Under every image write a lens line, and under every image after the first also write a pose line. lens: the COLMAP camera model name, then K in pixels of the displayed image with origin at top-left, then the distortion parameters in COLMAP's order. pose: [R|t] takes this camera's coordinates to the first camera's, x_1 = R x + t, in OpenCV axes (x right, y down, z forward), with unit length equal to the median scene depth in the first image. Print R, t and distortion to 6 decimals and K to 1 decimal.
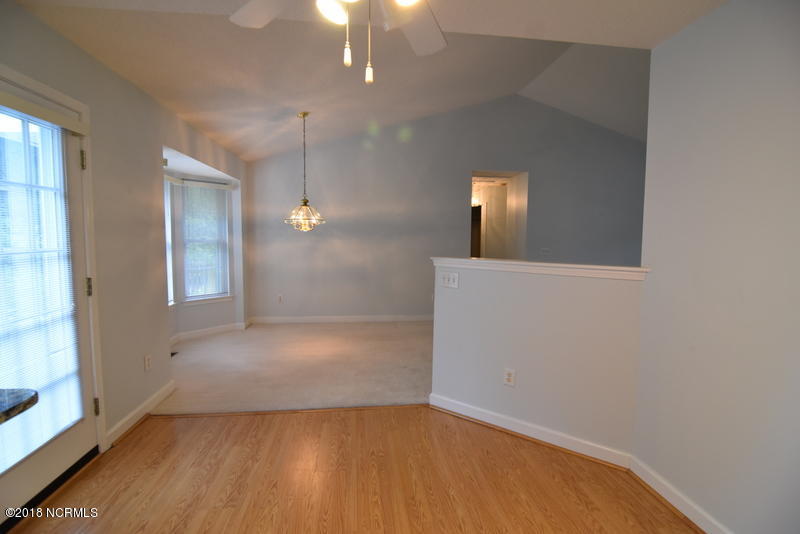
lens RADIAL K [[370.7, 0, 399.0], [0, 370.7, 268.4], [0, 0, 1]] dist [-0.000569, -0.000030]
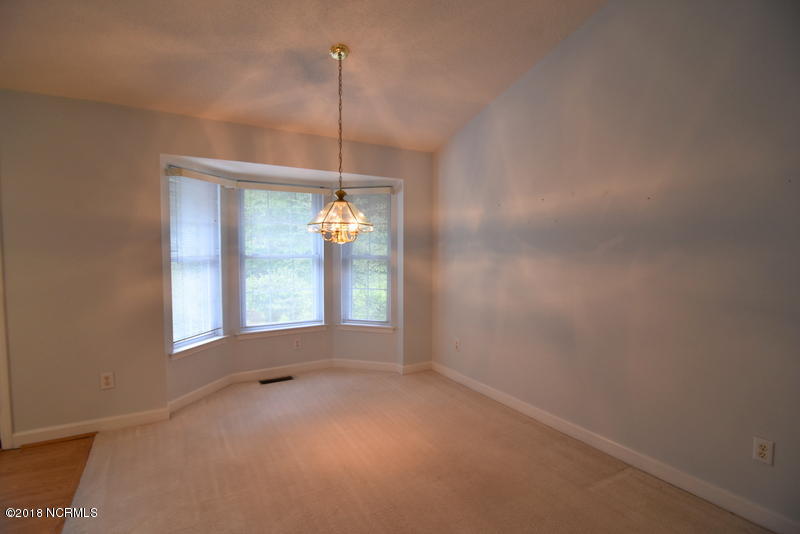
lens RADIAL K [[389.4, 0, 400.3], [0, 389.4, 263.0], [0, 0, 1]] dist [-0.004993, -0.000192]
pose [[0.420719, 0.027863, -0.906763, 0.297610], [-0.081963, 0.996608, -0.007406, -0.057129], [0.903481, 0.077437, 0.421576, 0.660993]]
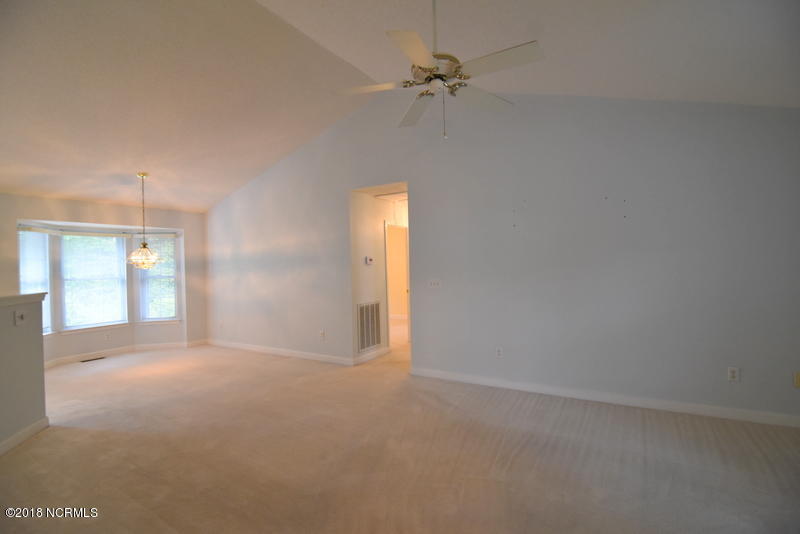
lens RADIAL K [[389.4, 0, 394.2], [0, 389.4, 267.0], [0, 0, 1]] dist [-0.004993, -0.000192]
pose [[0.785062, -0.027349, -0.618813, 0.954664], [-0.022931, 0.997057, -0.073157, -0.025430], [0.618993, 0.071623, 0.782124, 0.406355]]
